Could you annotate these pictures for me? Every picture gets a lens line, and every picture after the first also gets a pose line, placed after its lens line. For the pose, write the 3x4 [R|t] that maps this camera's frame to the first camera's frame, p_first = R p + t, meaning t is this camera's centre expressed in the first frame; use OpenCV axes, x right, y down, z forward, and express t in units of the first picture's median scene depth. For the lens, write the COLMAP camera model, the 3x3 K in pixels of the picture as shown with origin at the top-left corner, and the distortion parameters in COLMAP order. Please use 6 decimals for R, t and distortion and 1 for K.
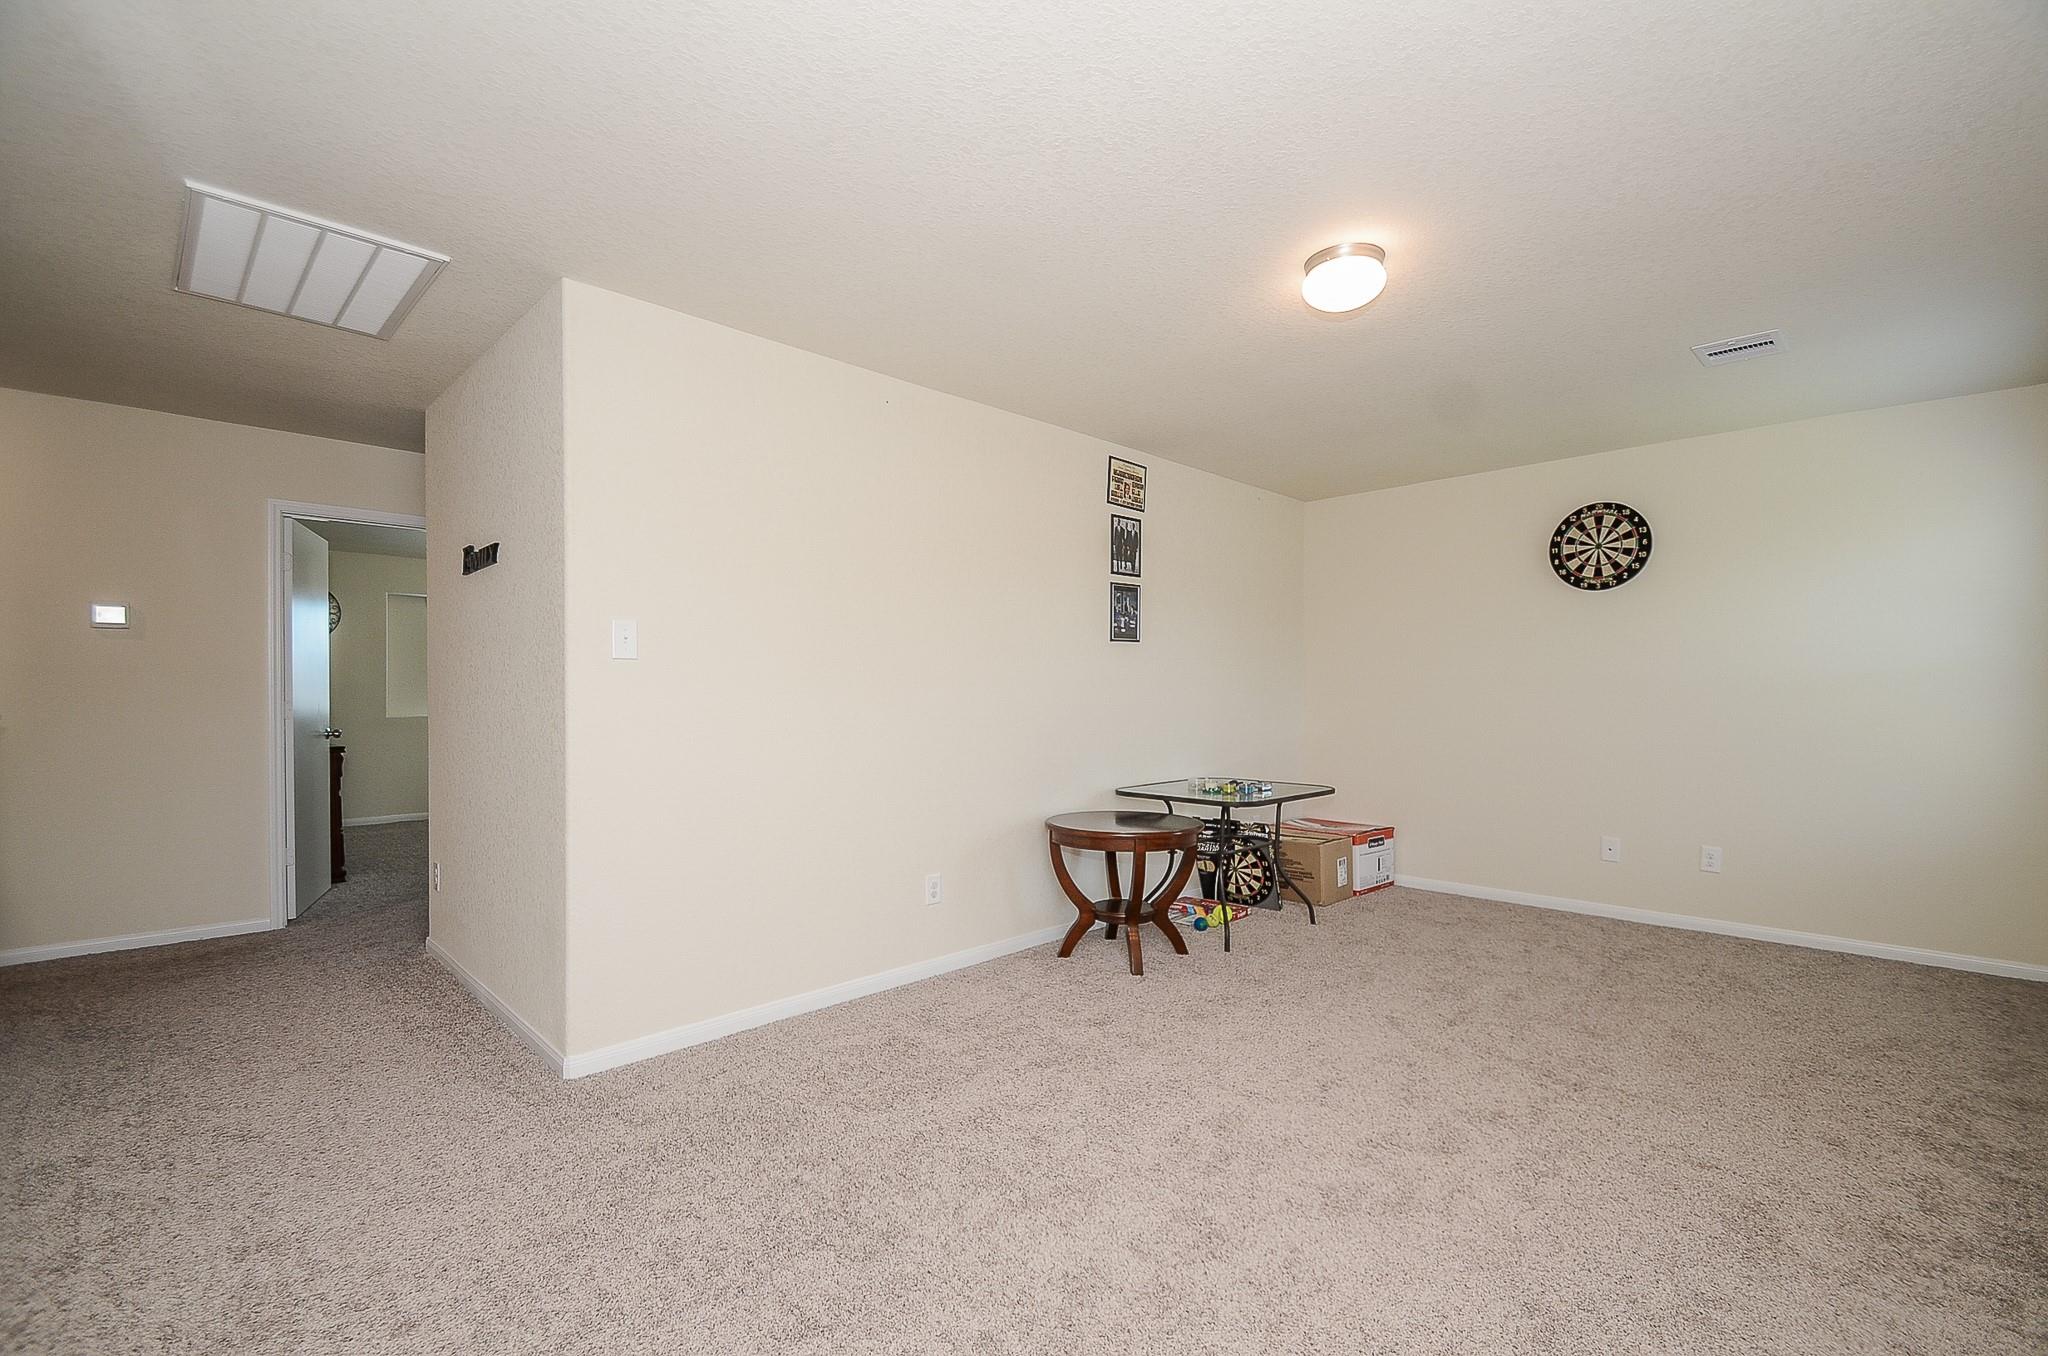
lens RADIAL K [[908.3, 0, 1019.4], [0, 908.3, 698.6], [0, 0, 1]] dist [0.004411, 0.000489]
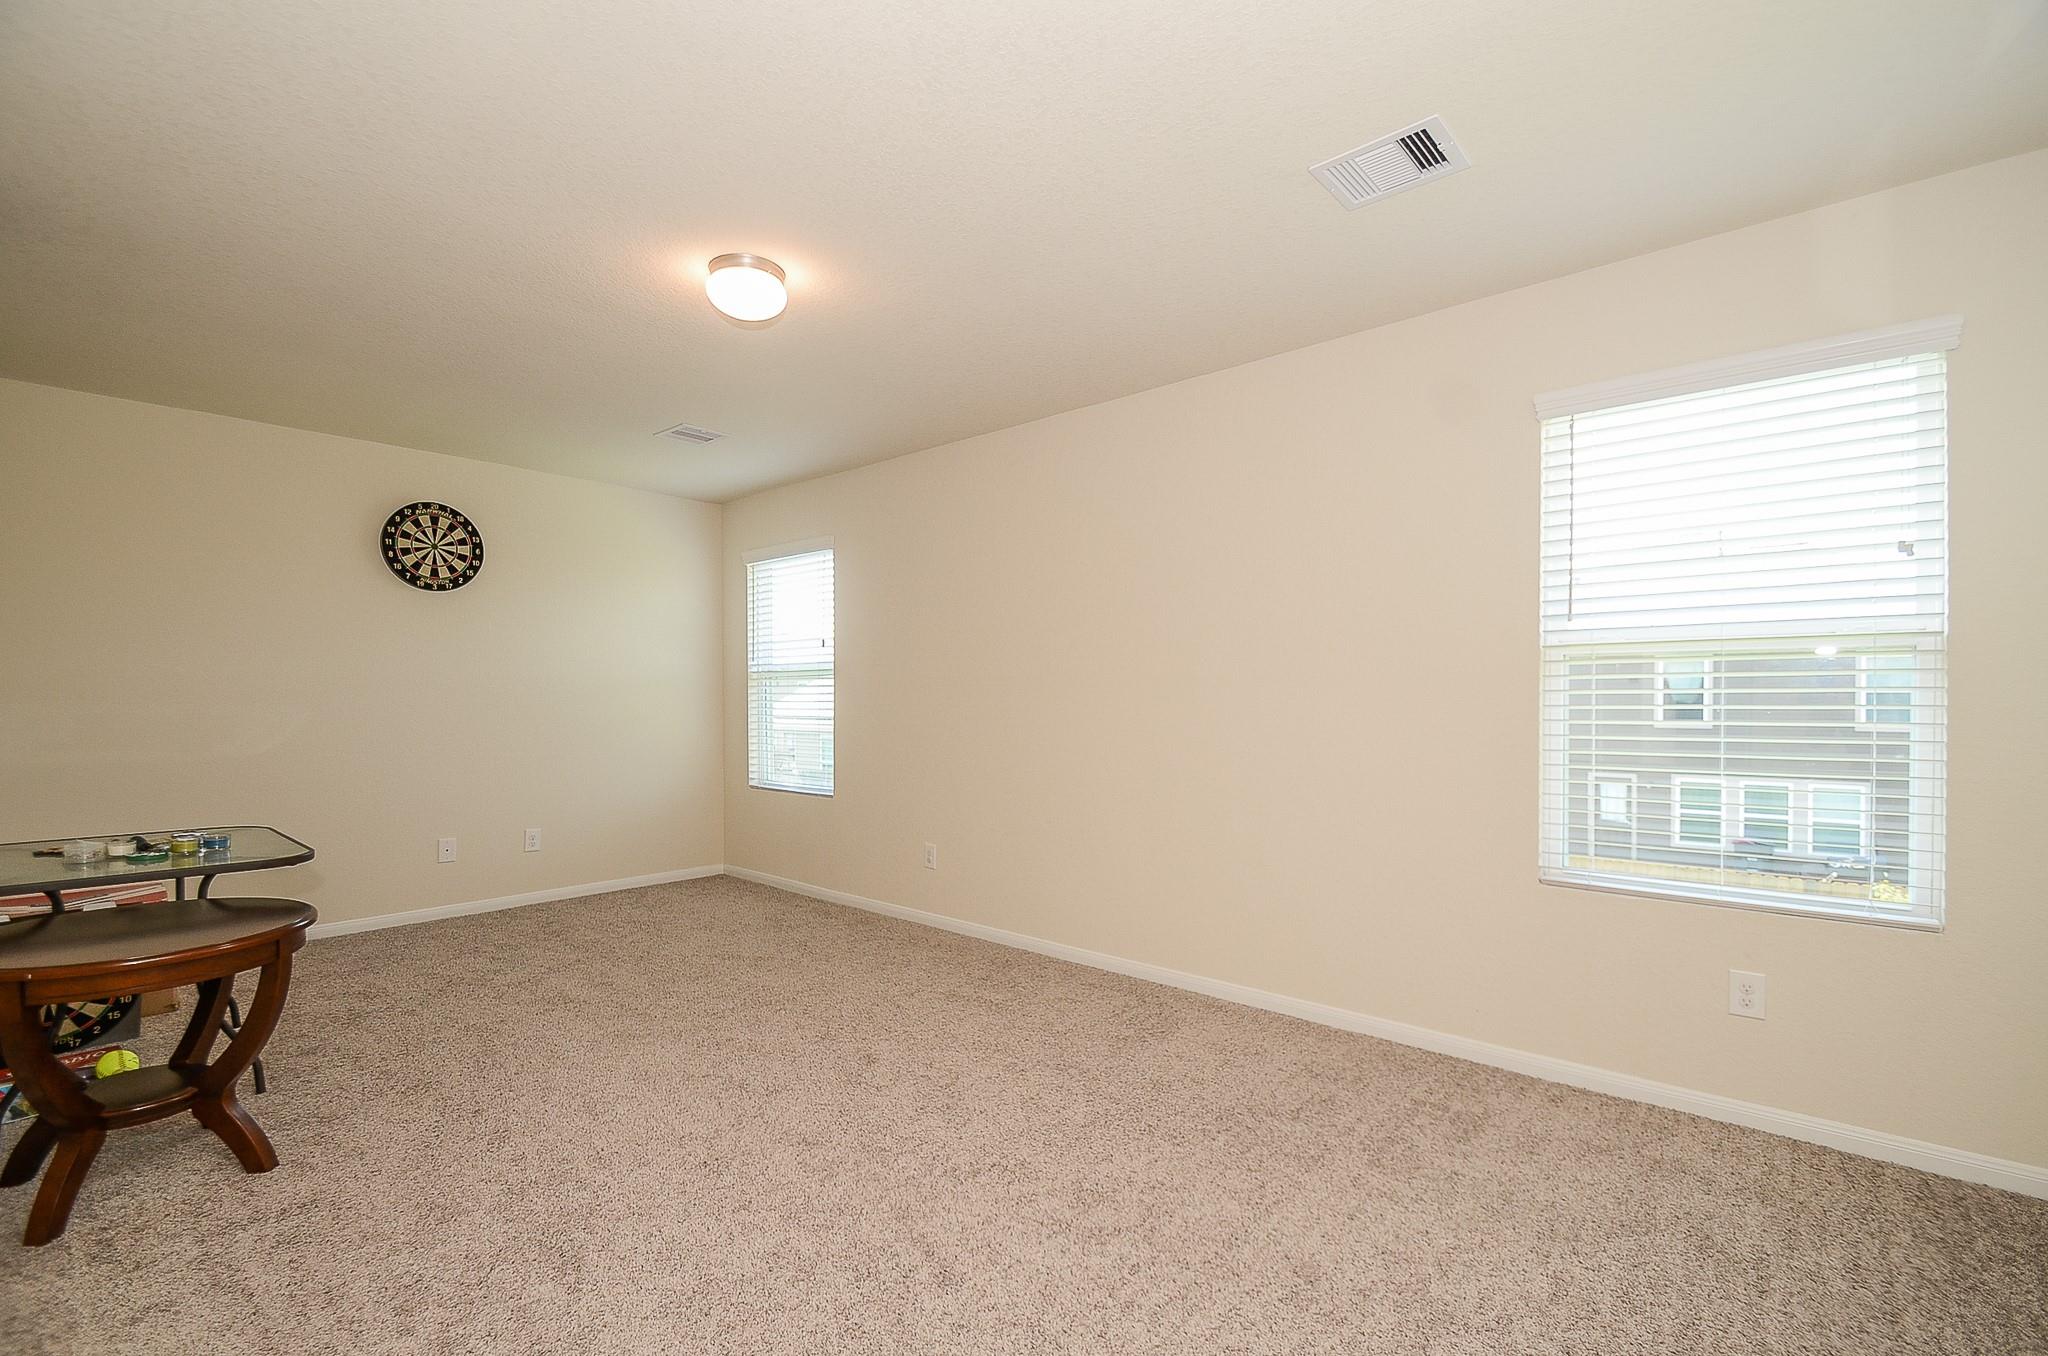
lens RADIAL K [[908.3, 0, 1019.4], [0, 908.3, 698.6], [0, 0, 1]] dist [0.004411, 0.000489]
pose [[-0.090132, -0.007429, 0.995902, -0.409804], [0.002818, 0.999966, 0.007715, -0.007771], [-0.995926, 0.003502, -0.090108, 0.456766]]
